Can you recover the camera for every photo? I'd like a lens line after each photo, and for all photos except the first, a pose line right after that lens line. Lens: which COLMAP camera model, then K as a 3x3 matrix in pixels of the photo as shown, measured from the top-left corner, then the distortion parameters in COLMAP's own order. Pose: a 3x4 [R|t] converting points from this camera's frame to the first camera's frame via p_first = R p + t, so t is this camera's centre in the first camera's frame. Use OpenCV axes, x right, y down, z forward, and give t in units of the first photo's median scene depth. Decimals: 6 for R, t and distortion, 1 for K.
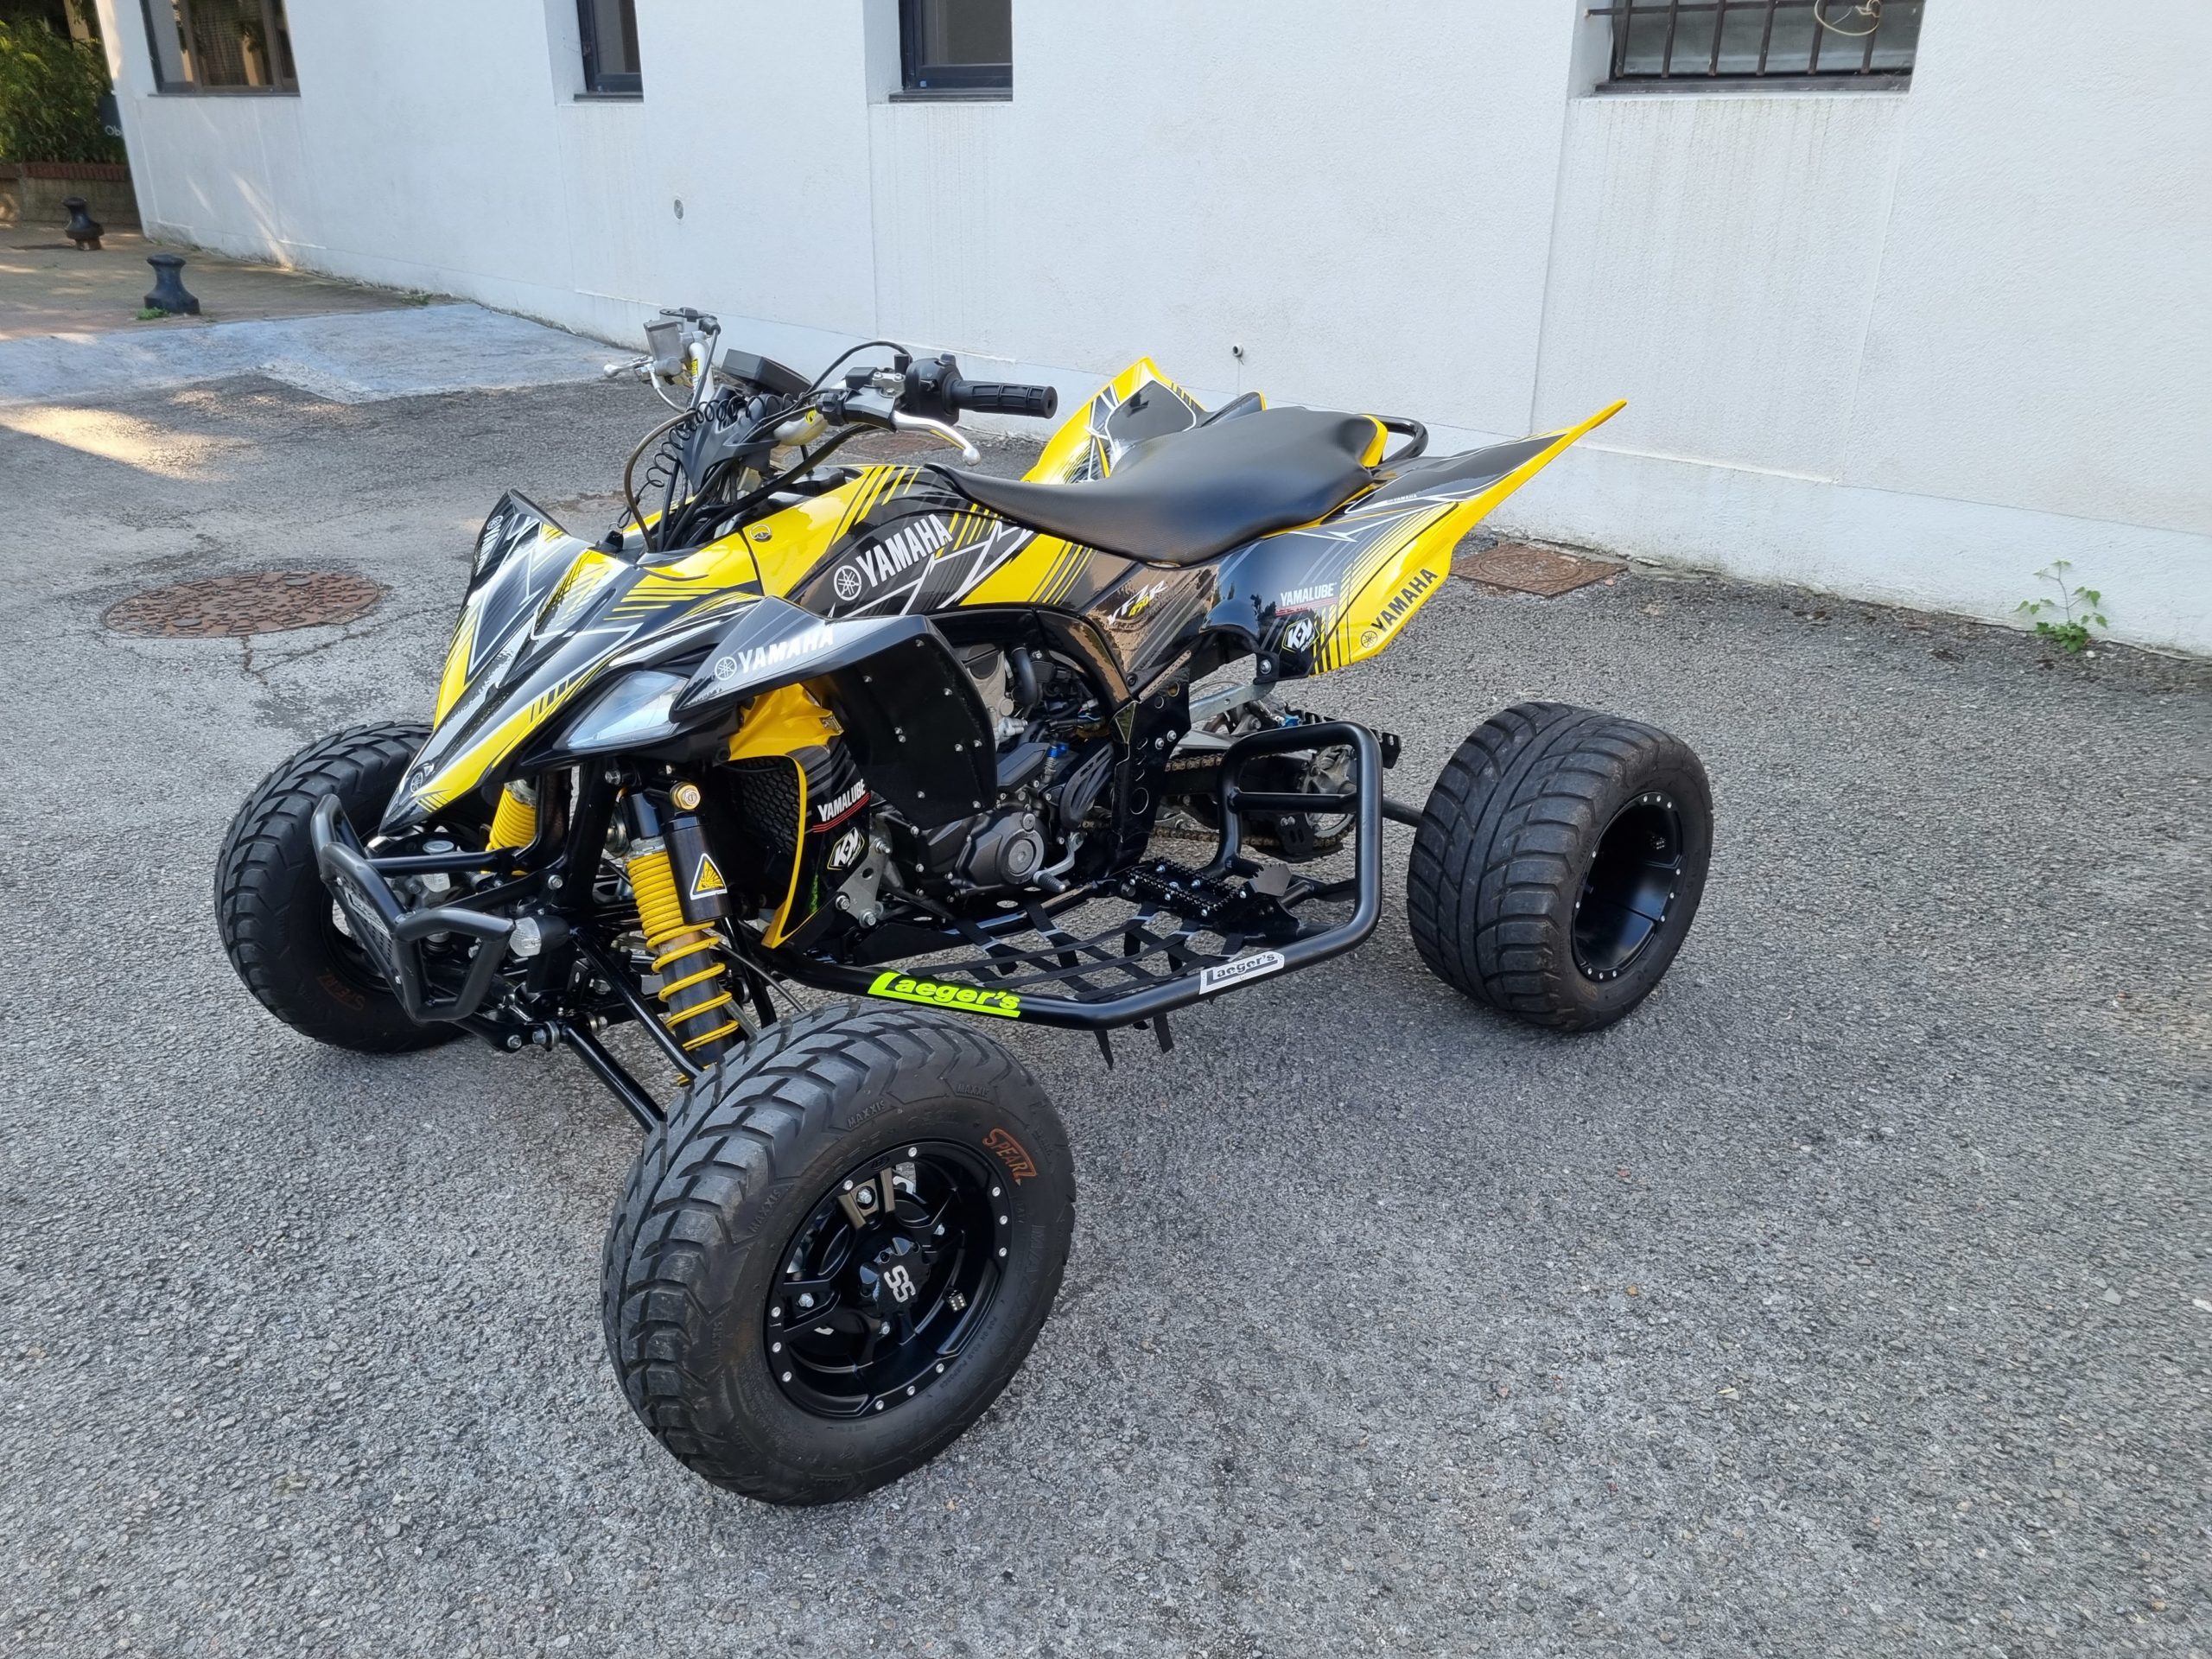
lens RADIAL K [[1669.0, 0, 1095.0], [0, 1669.0, 828.3], [0, 0, 1]] dist [0.061927, -0.055993]
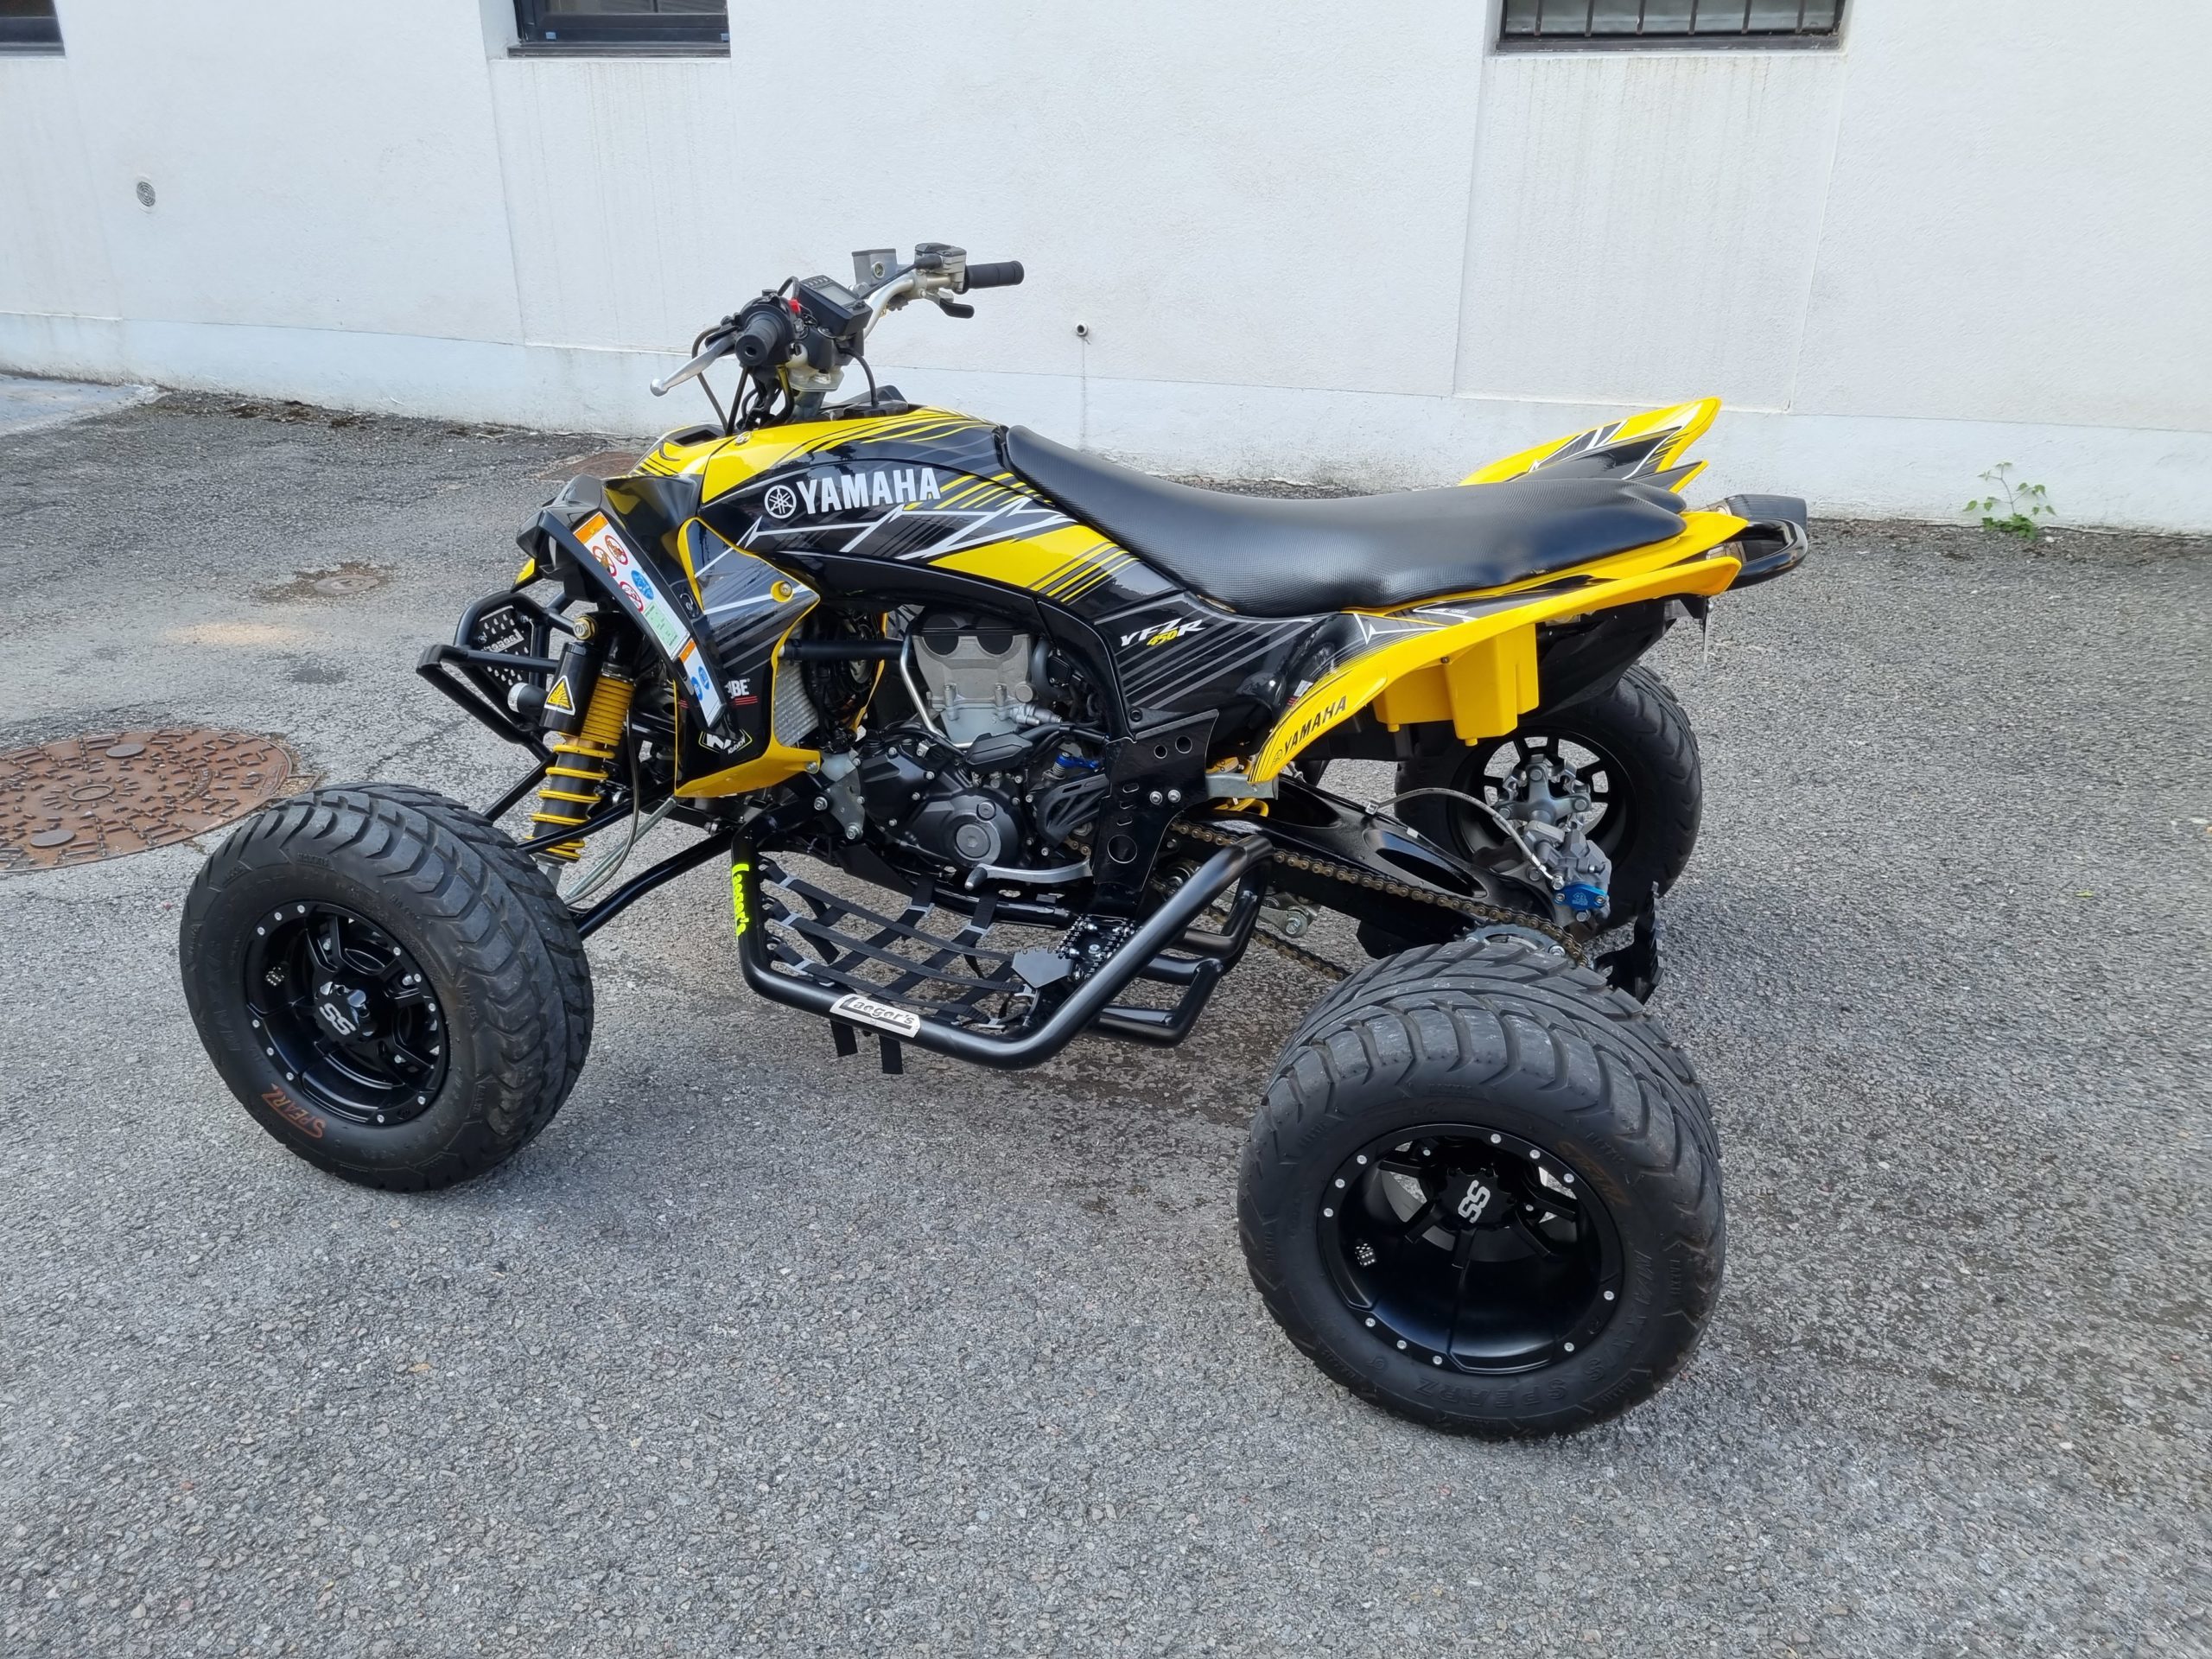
lens RADIAL K [[1664.0, 0, 1097.7], [0, 1664.0, 805.6], [0, 0, 1]] dist [0.064653, -0.063028]
pose [[0.880484, -0.188491, 0.434993, -0.492498], [0.185803, 0.981357, 0.049150, -0.096829], [-0.436147, 0.037547, 0.899092, 0.241990]]
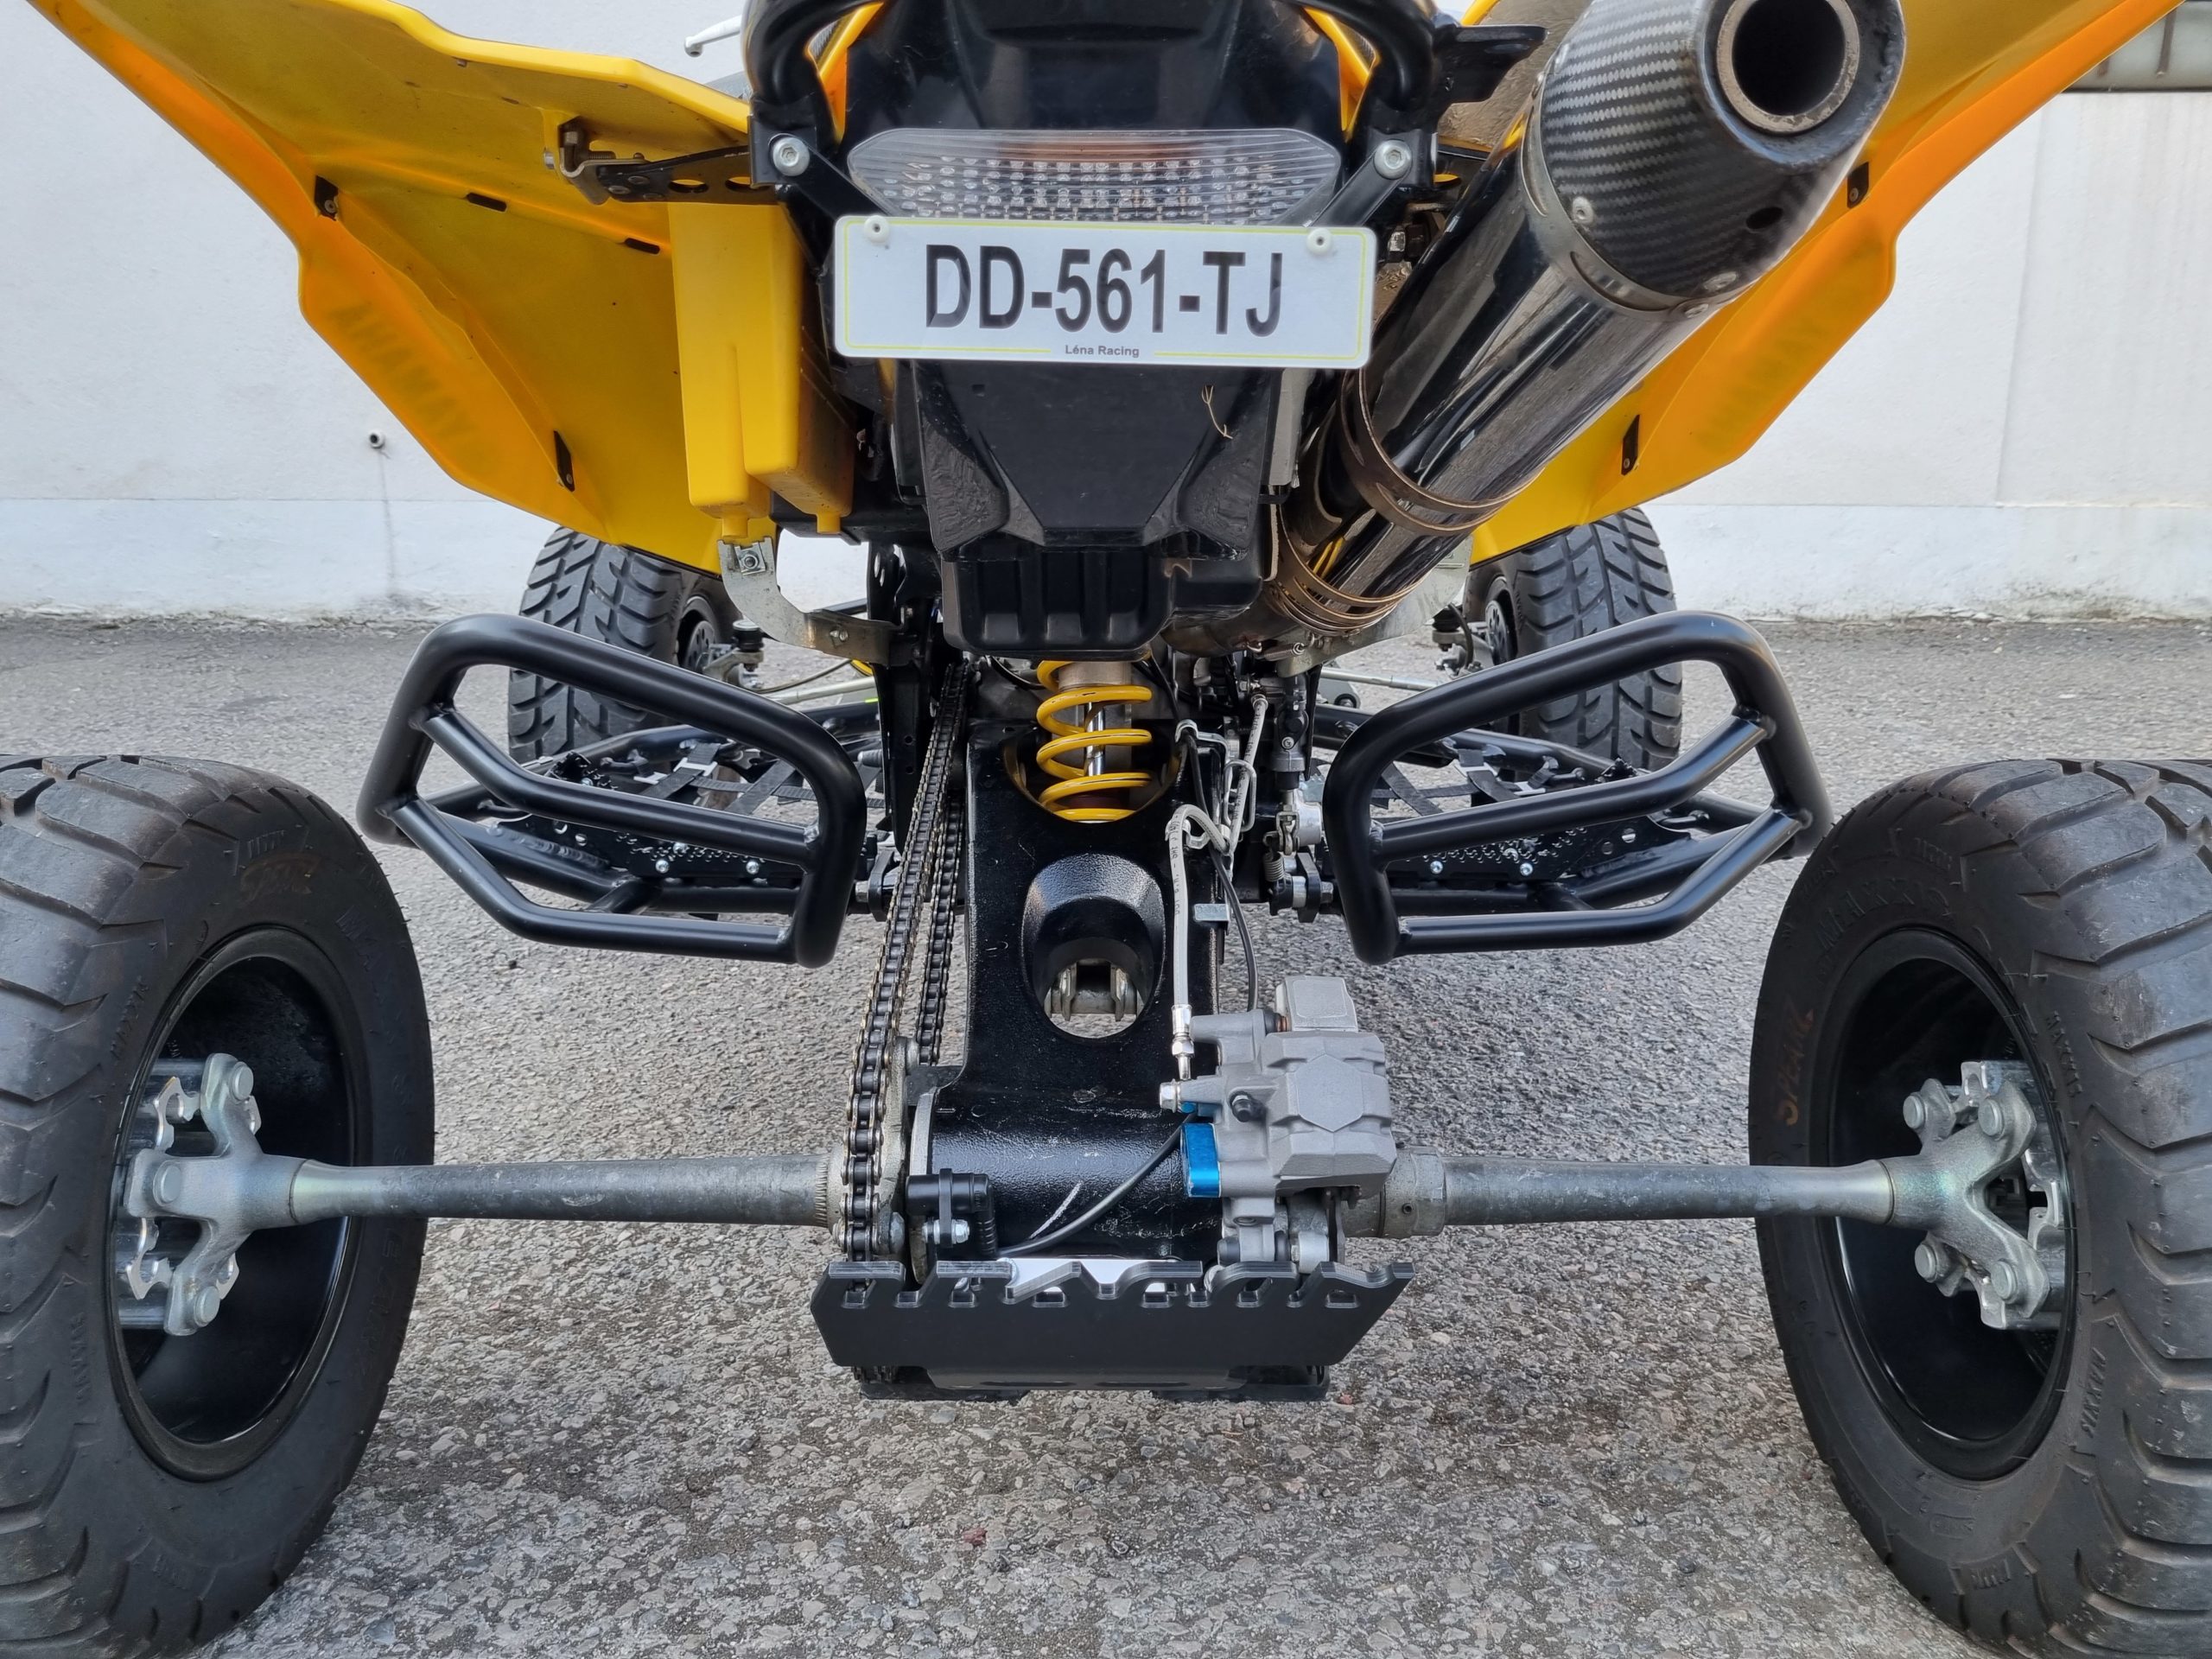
lens RADIAL K [[1672.7, 0, 1104.3], [0, 1672.7, 814.6], [0, 0, 1]] dist [0.056137, -0.054755]
pose [[0.714469, -0.159129, 0.681331, -0.291735], [0.272700, 0.960117, -0.061722, 0.000848], [-0.644336, 0.229897, 0.729369, 0.418508]]
